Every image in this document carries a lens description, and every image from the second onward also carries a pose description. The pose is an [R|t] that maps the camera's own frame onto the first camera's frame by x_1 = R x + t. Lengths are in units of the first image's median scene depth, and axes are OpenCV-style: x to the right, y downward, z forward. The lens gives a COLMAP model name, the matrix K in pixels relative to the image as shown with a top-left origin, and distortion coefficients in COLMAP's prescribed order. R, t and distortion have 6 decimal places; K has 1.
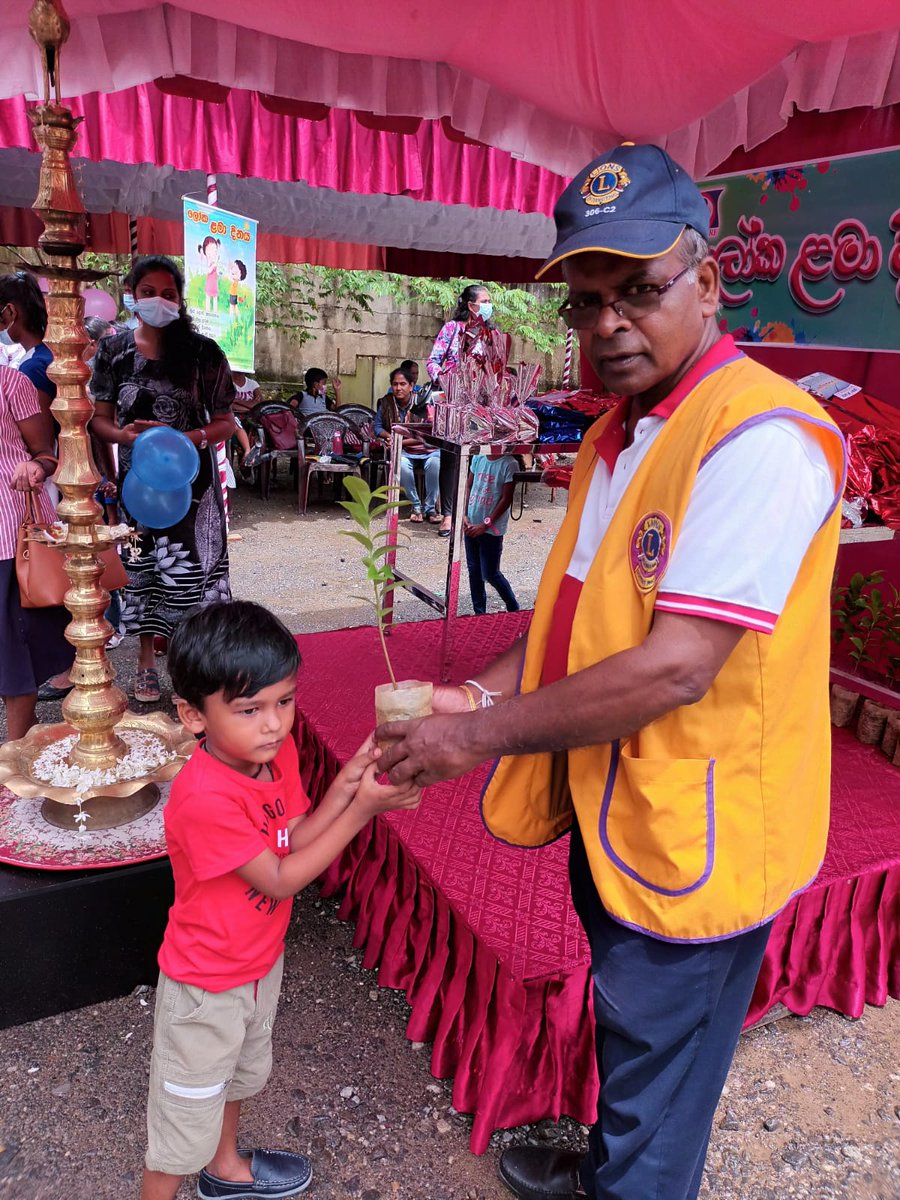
lens RADIAL K [[898.7, 0, 450.0], [0, 898.7, 600.0], [0, 0, 1]] dist [0.008017, -0.019987]
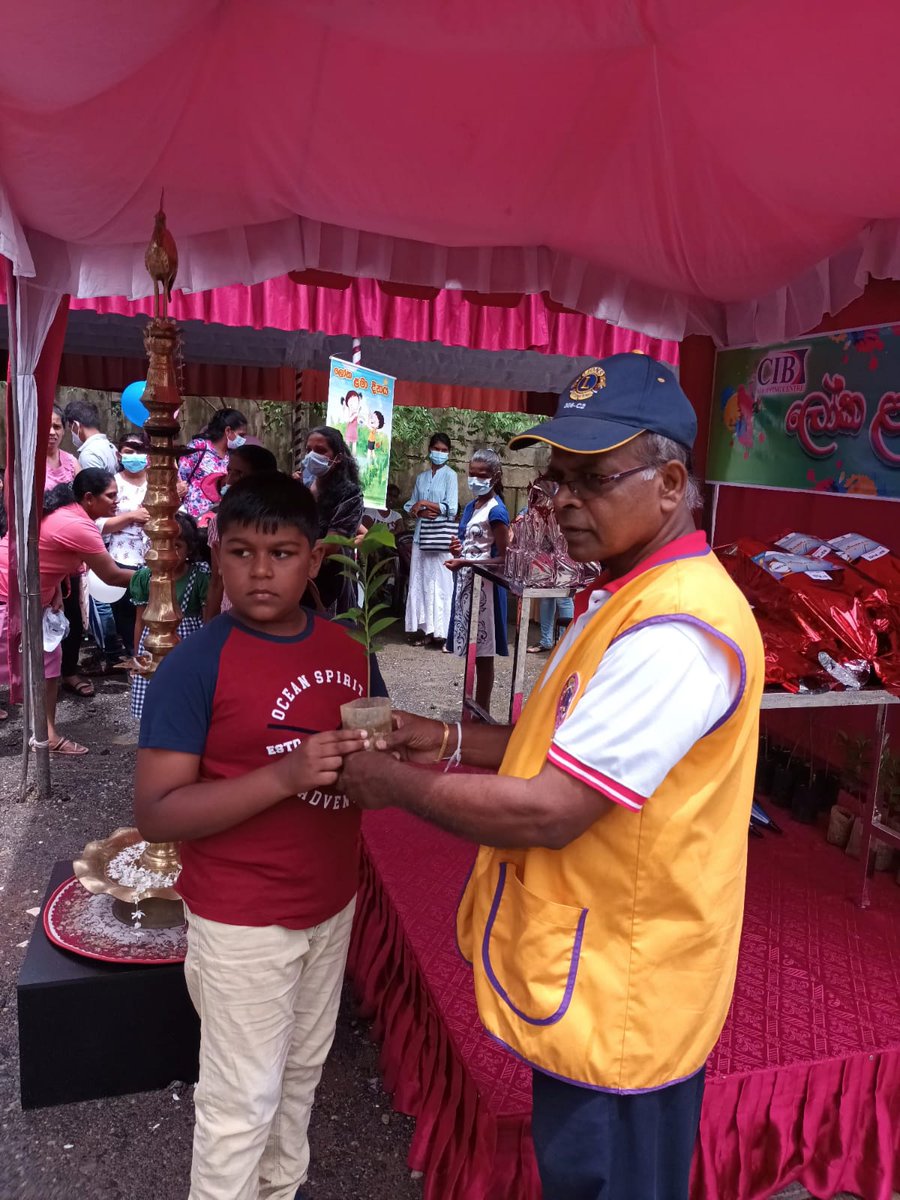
lens RADIAL K [[898.7, 0, 450.0], [0, 898.7, 600.0], [0, 0, 1]] dist [0.008017, -0.019987]
pose [[0.983122, 0.028044, -0.180789, 0.106433], [-0.052066, 0.990207, -0.129533, -0.015149], [0.175386, 0.136760, 0.974955, -0.053163]]
